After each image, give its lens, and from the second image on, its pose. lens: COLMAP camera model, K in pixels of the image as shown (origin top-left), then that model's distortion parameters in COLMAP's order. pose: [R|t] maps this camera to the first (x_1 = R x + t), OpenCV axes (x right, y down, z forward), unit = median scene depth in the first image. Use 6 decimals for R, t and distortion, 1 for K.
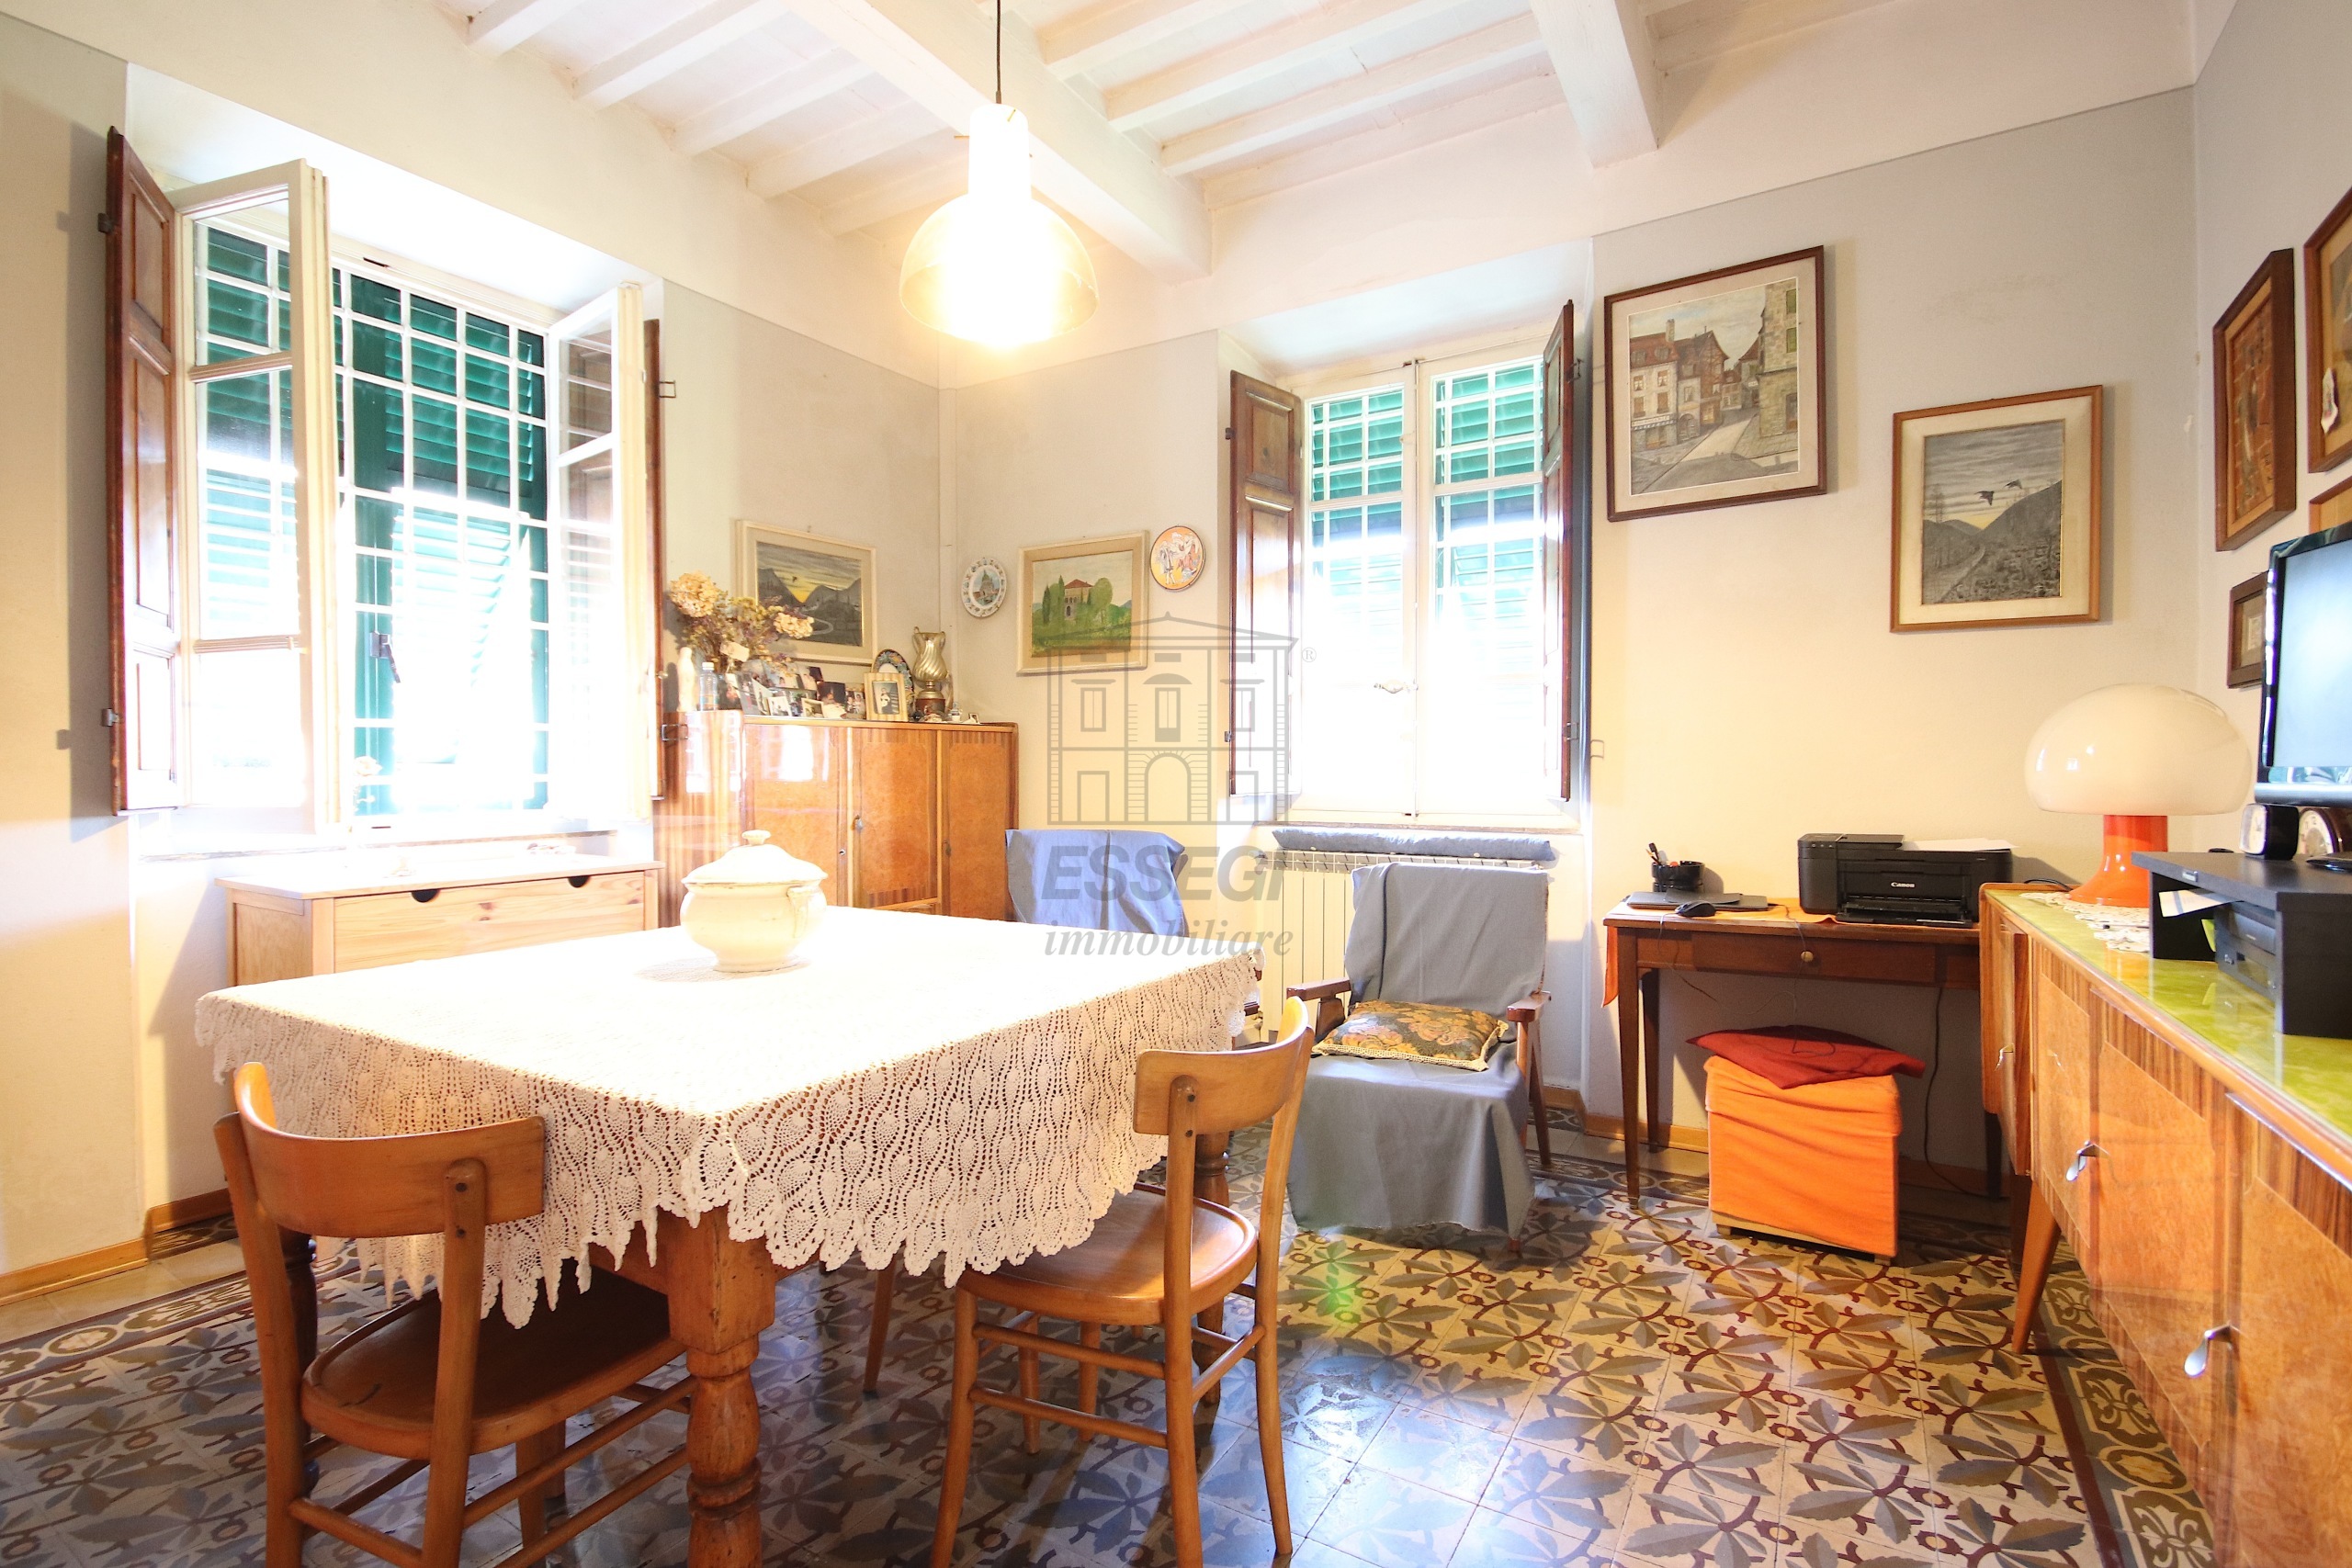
lens RADIAL K [[1006.6, 0, 1174.9], [0, 1006.6, 755.5], [0, 0, 1]] dist [-0.064027, -0.000173]
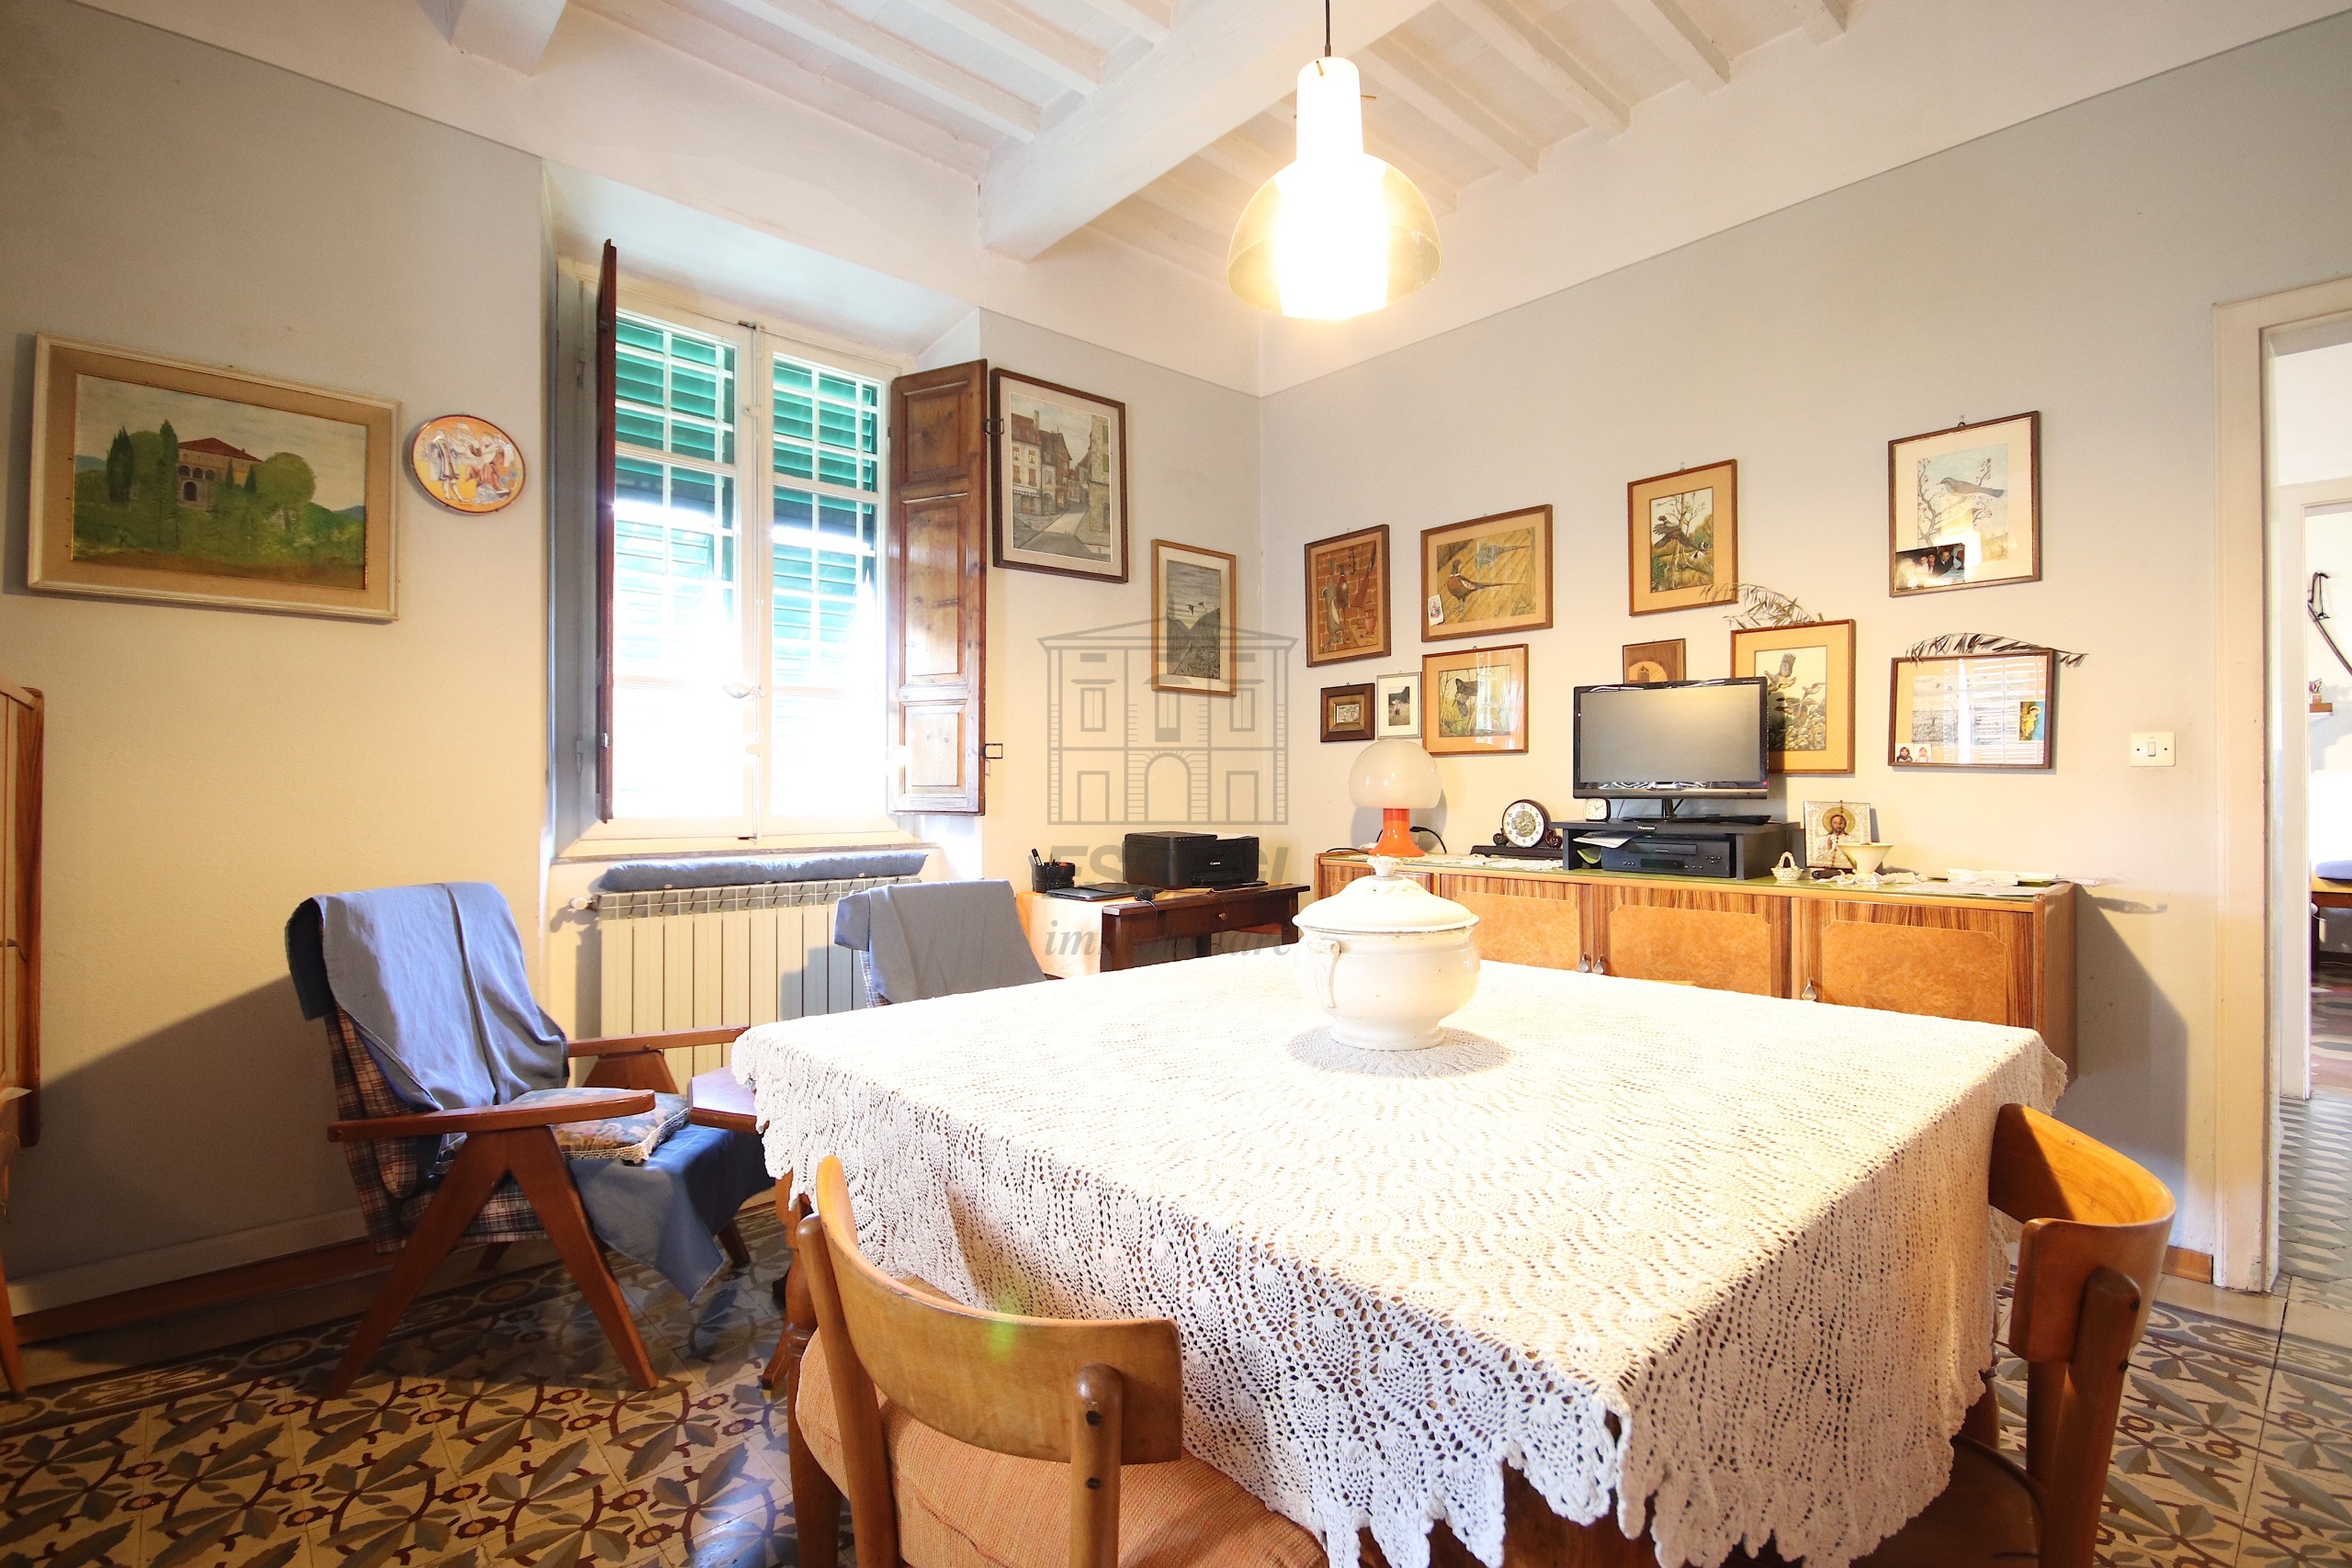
lens RADIAL K [[1069.5, 0, 1176.0], [0, 1069.5, 784.0], [0, 0, 1]] dist [-0.093161, 0.015641]
pose [[0.243489, 0.011874, 0.969831, -0.695899], [-0.000531, 0.999927, -0.012109, 0.027550], [-0.969903, 0.002433, 0.243478, 0.515102]]
